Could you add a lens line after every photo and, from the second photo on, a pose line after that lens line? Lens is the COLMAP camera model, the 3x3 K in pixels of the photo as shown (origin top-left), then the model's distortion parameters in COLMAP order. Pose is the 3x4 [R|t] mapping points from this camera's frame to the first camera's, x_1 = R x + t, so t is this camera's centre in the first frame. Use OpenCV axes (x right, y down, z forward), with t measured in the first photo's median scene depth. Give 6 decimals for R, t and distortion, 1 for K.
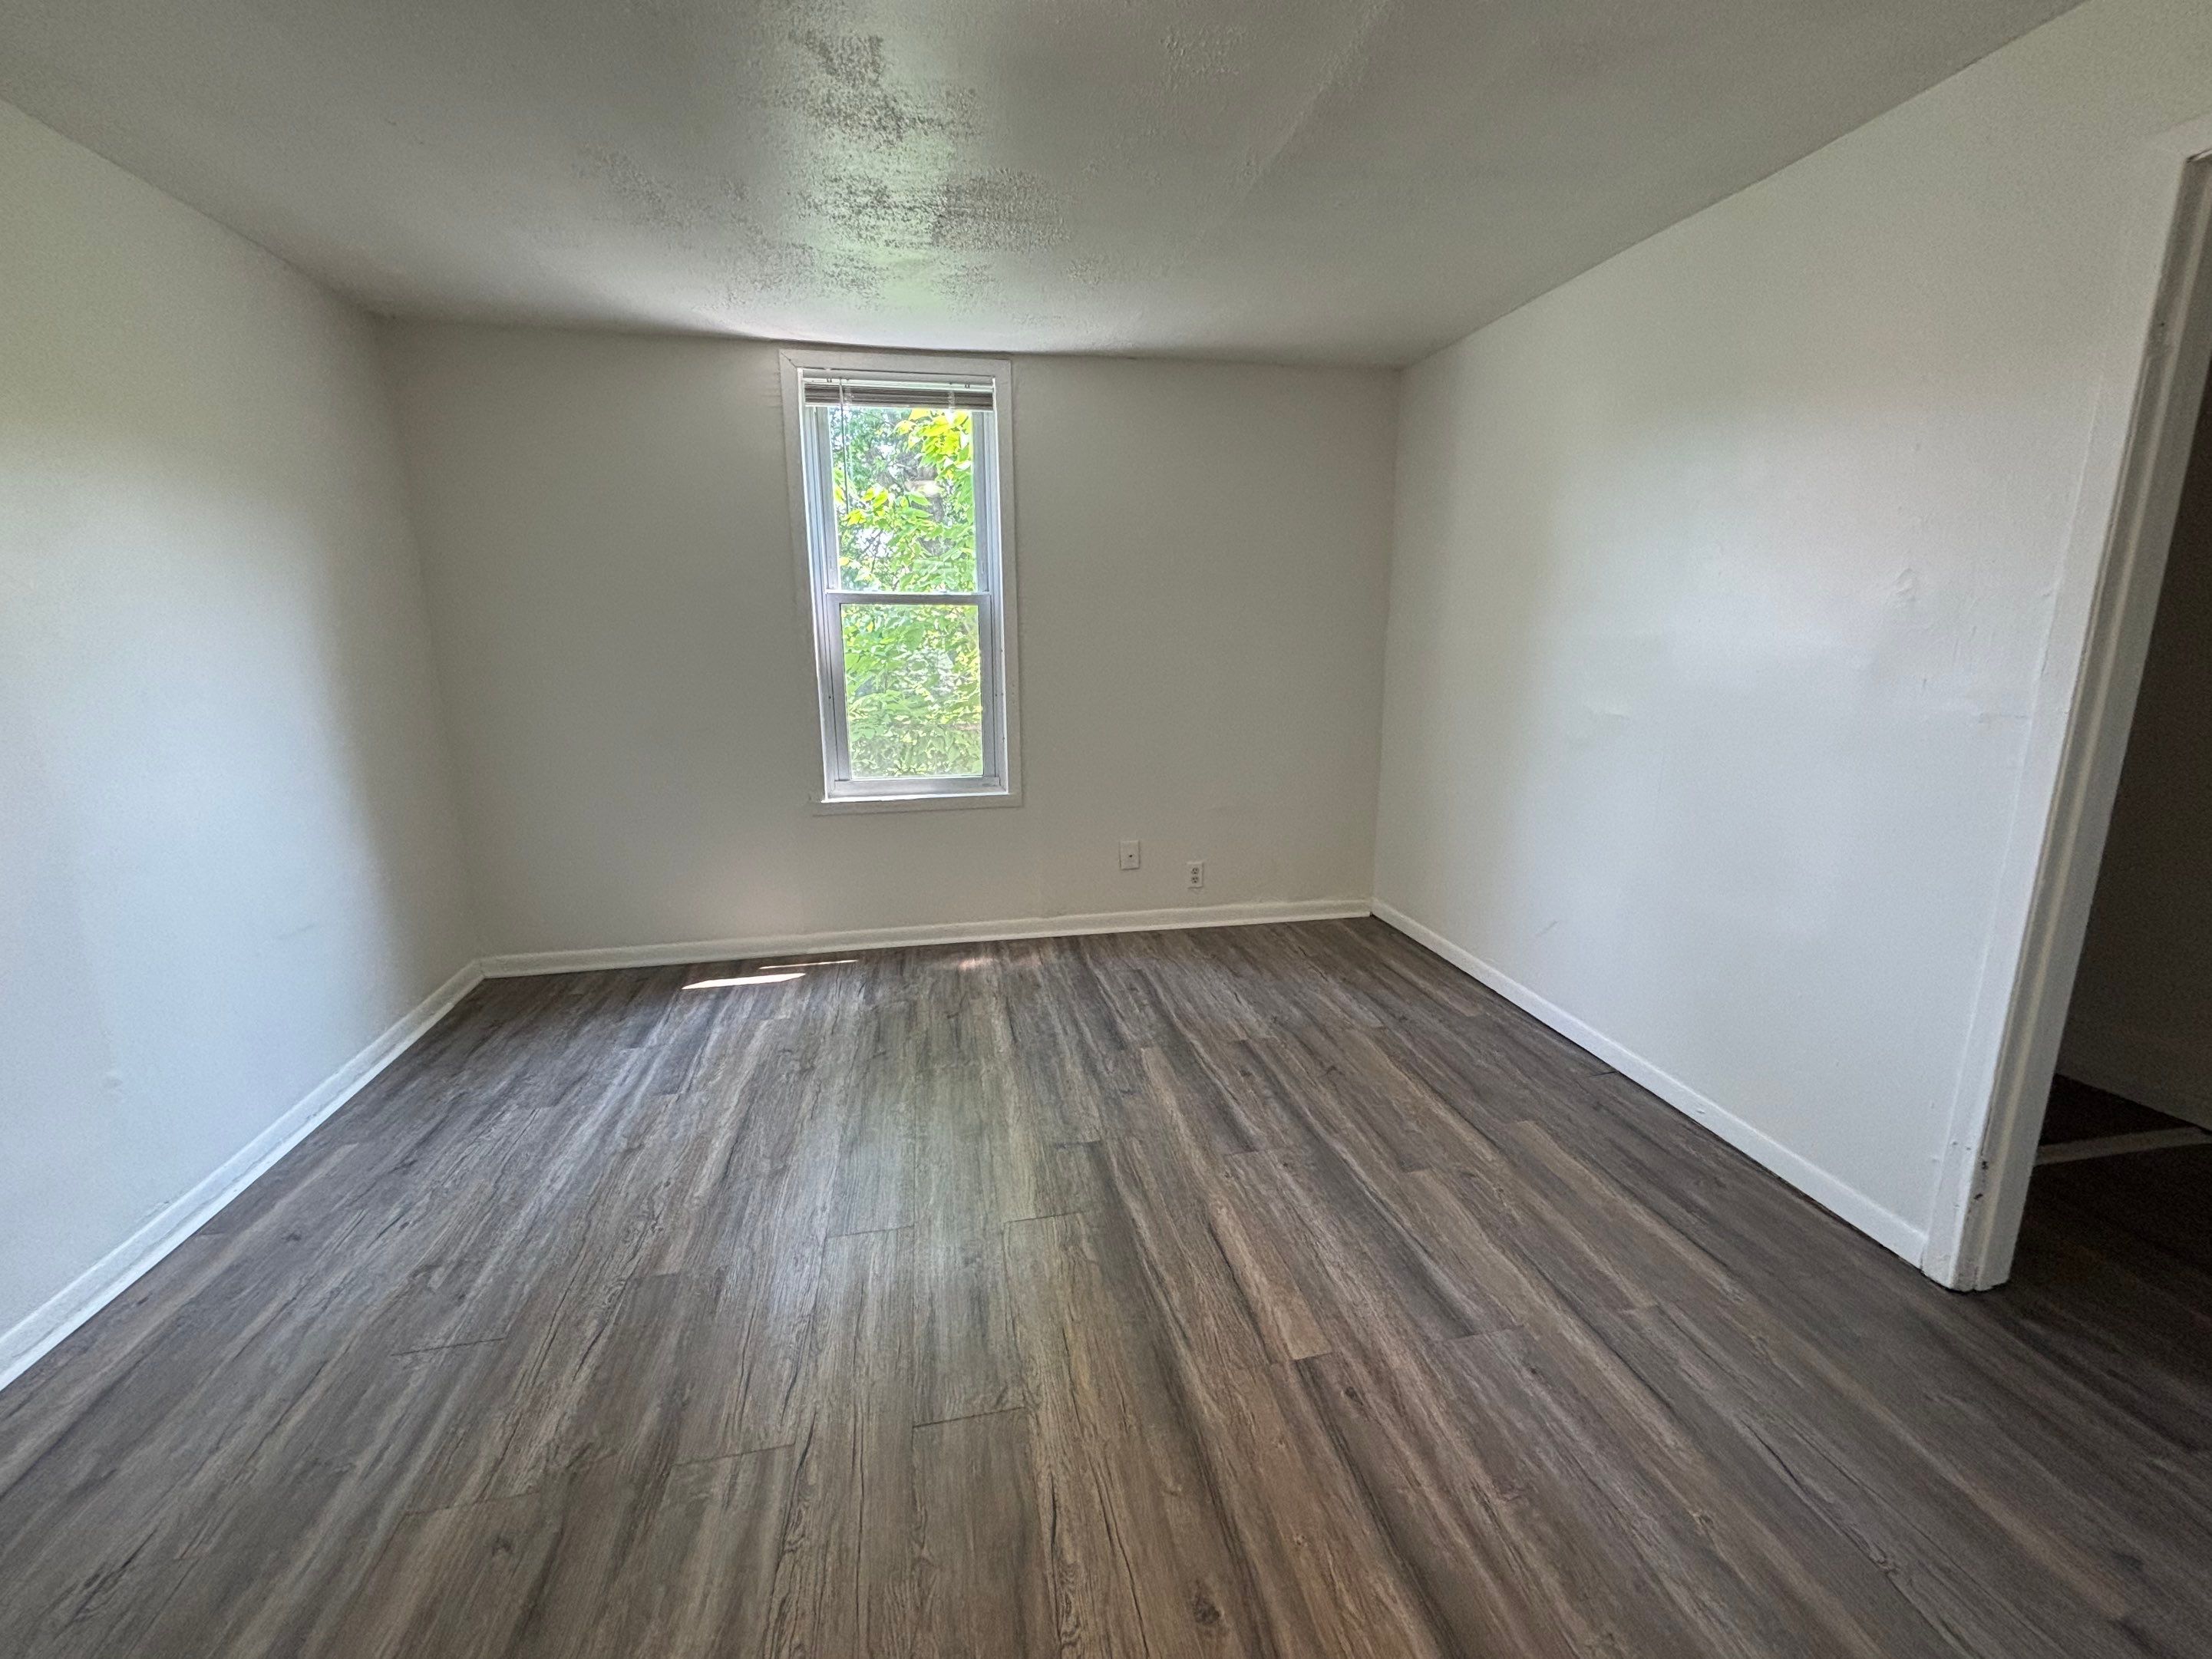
lens RADIAL K [[890.3, 0, 1104.8], [0, 890.3, 823.9], [0, 0, 1]] dist [-0.003237, -0.000515]
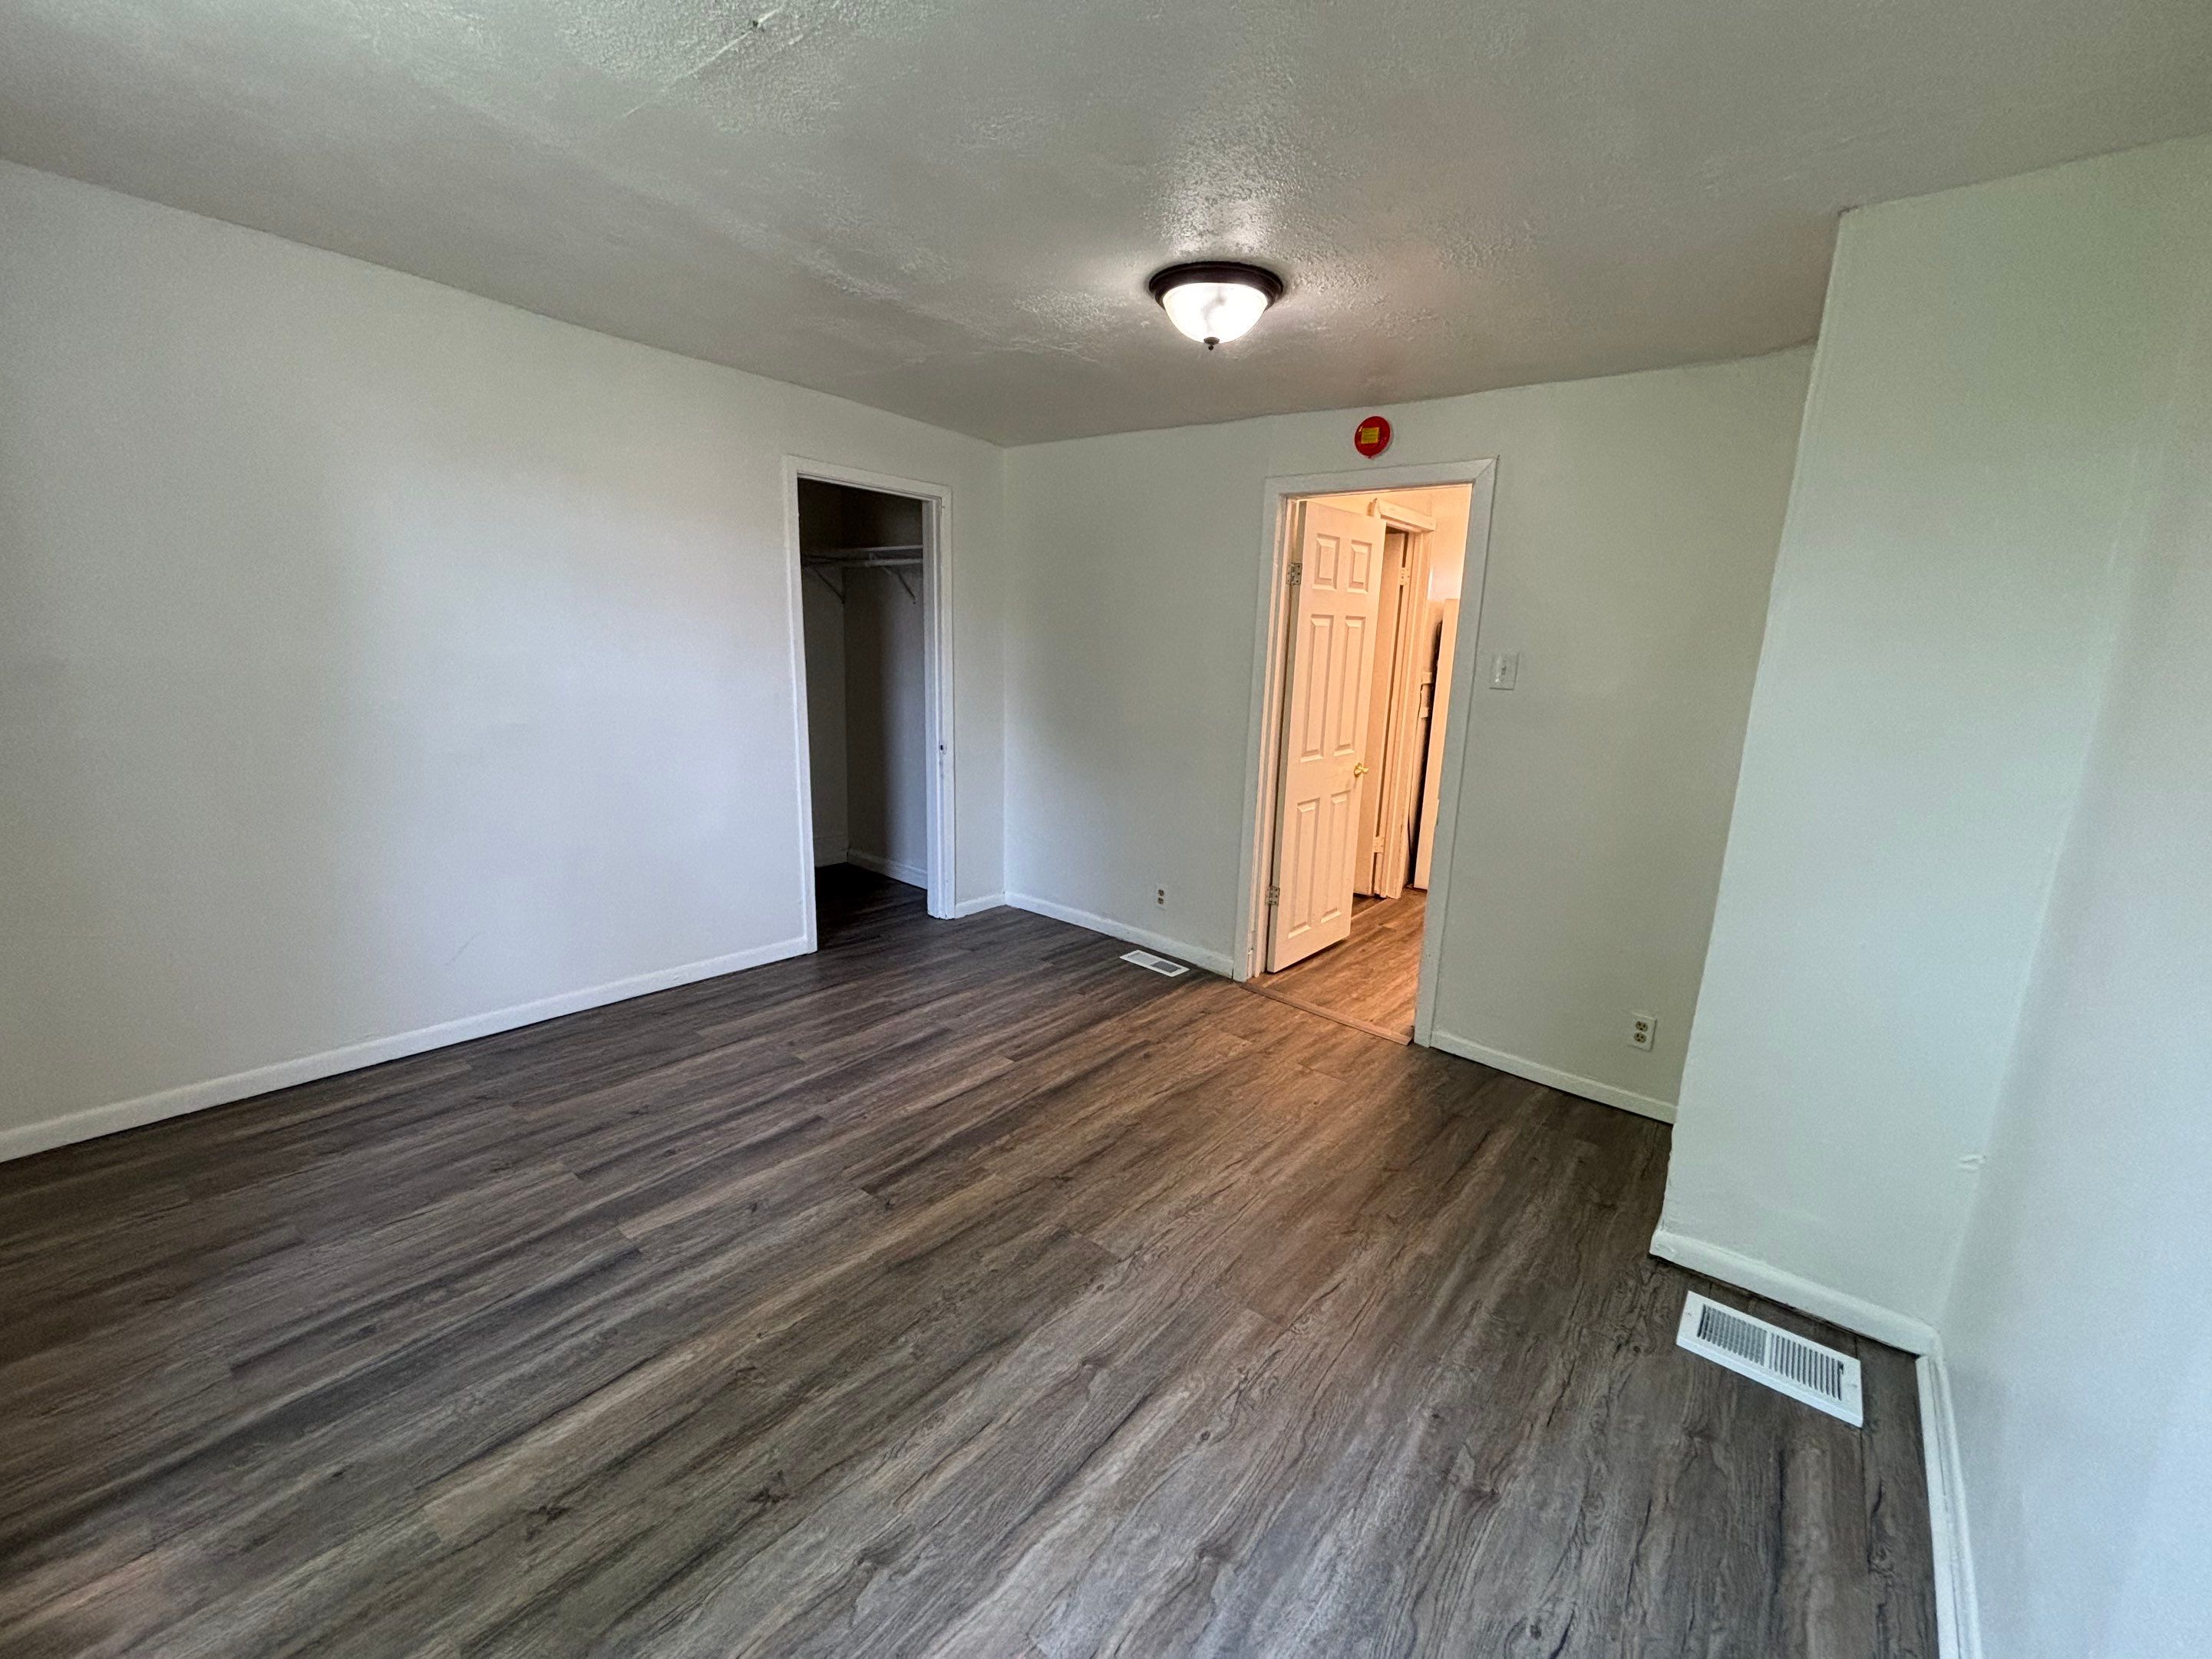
lens RADIAL K [[890.3, 0, 1104.8], [0, 890.3, 823.9], [0, 0, 1]] dist [-0.003237, -0.000515]
pose [[-0.641554, -0.173034, 0.747307, -1.045944], [0.124875, 0.937671, 0.324315, -0.378465], [-0.756845, 0.301385, -0.579959, 1.550109]]
